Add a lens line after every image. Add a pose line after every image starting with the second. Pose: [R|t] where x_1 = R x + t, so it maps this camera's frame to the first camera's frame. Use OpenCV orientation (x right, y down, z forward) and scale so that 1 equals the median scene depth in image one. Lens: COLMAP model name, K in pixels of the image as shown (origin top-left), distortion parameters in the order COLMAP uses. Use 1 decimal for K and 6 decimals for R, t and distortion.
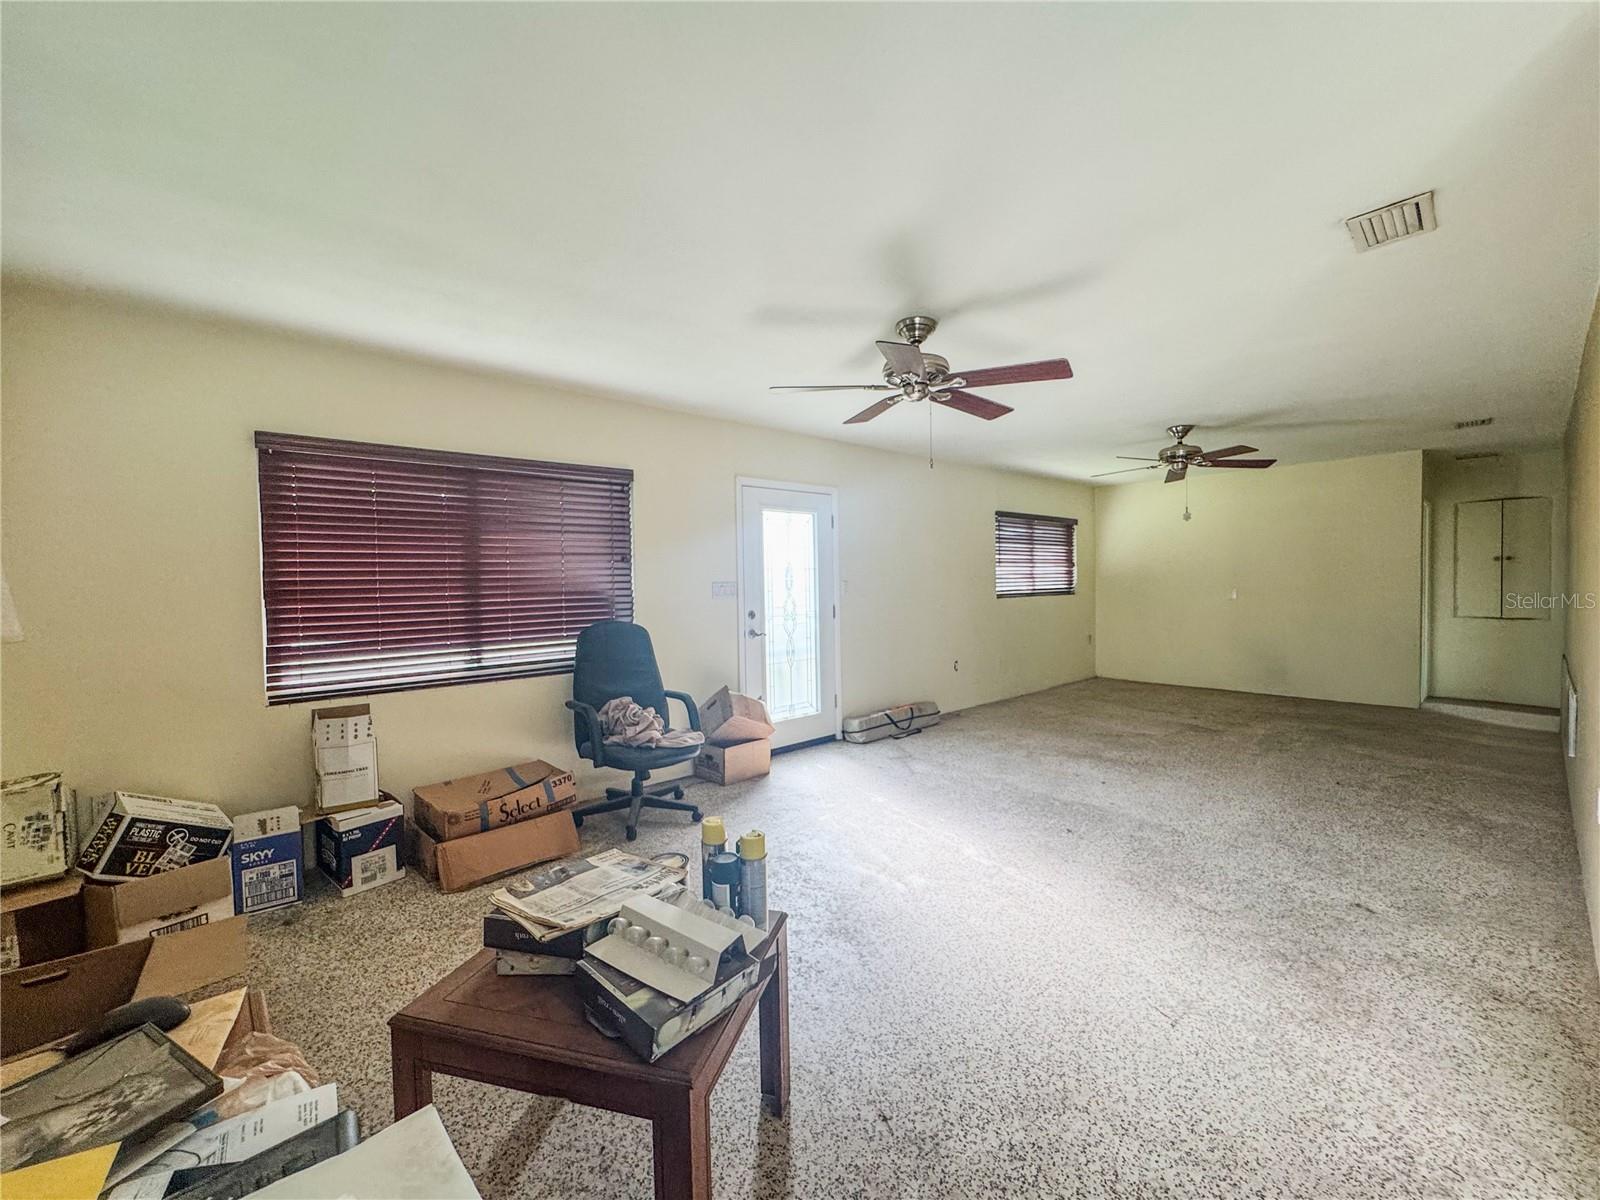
lens RADIAL K [[645.3, 0, 800.3], [0, 645.3, 585.7], [0, 0, 1]] dist [-0.001266, 0.000558]
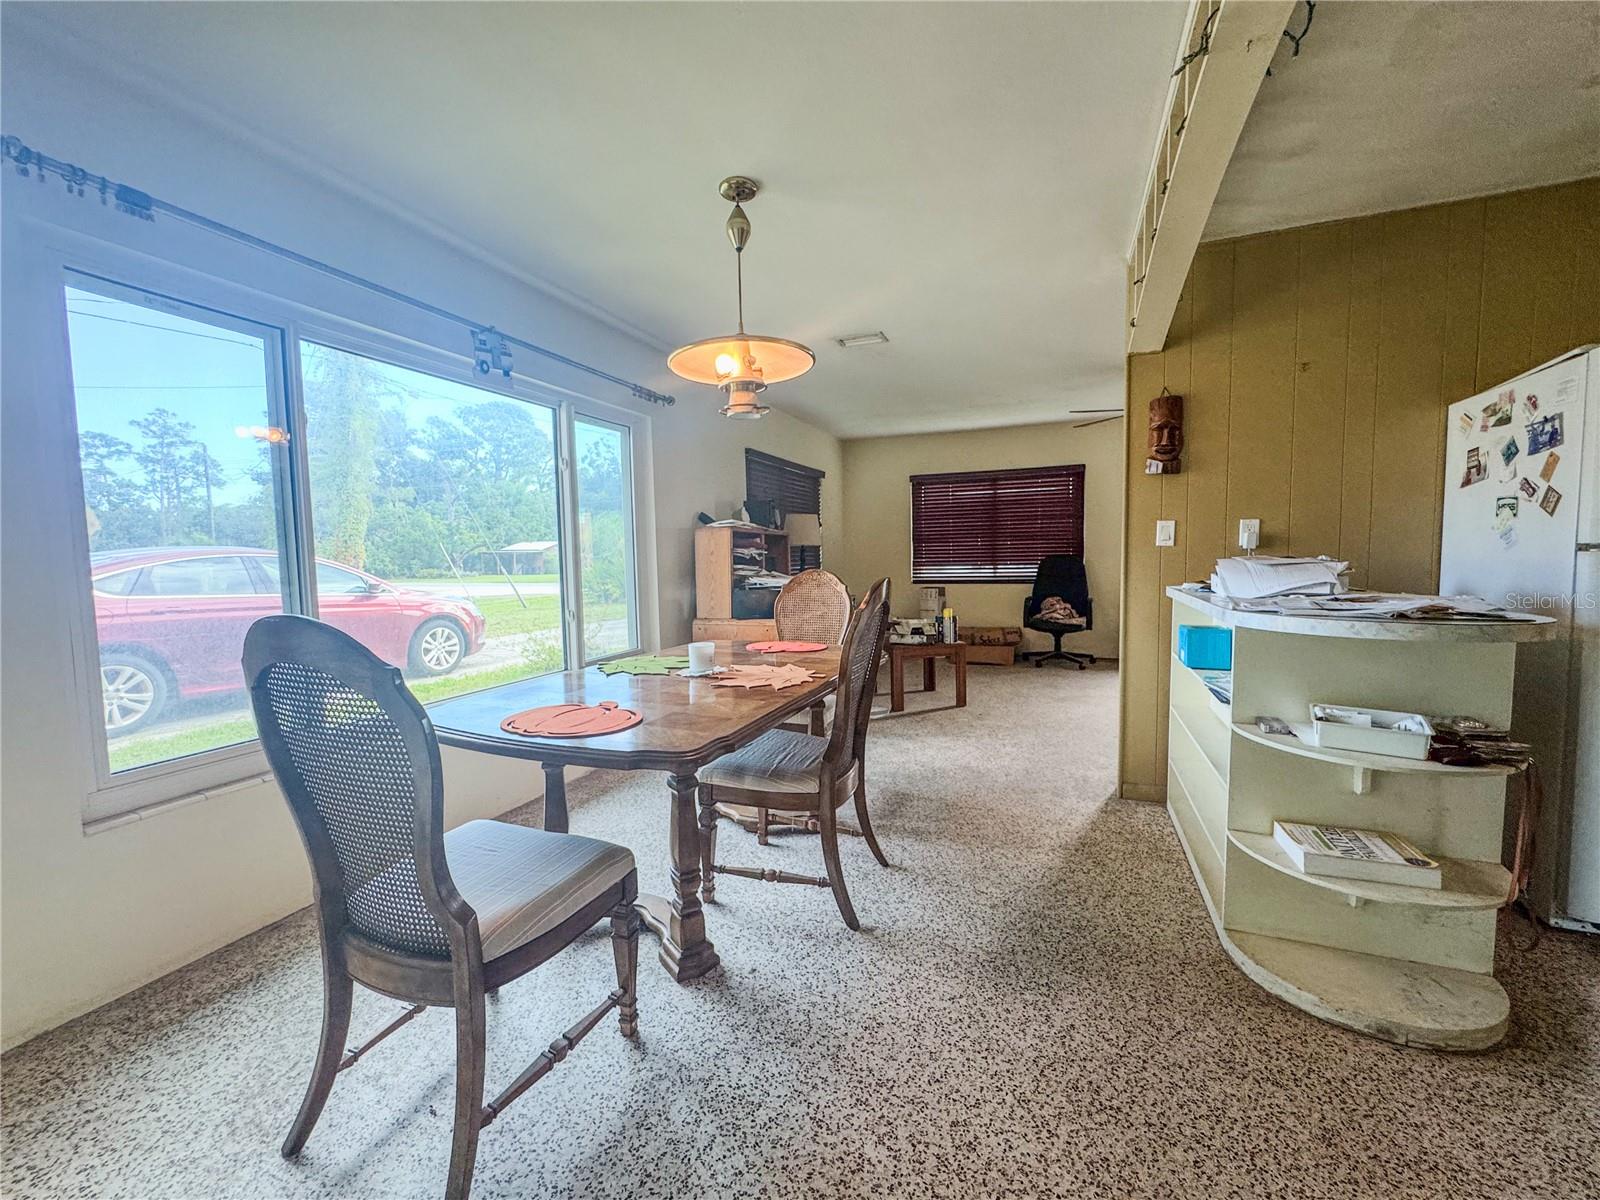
lens RADIAL K [[645.3, 0, 810.0], [0, 645.3, 607.5], [0, 0, 1]] dist [-0.001266, 0.000558]
pose [[0.465733, 0.087774, -0.880561, 1.115941], [0.000131, 0.995062, 0.099256, 0.024352], [0.884925, -0.046342, 0.463422, -0.495071]]
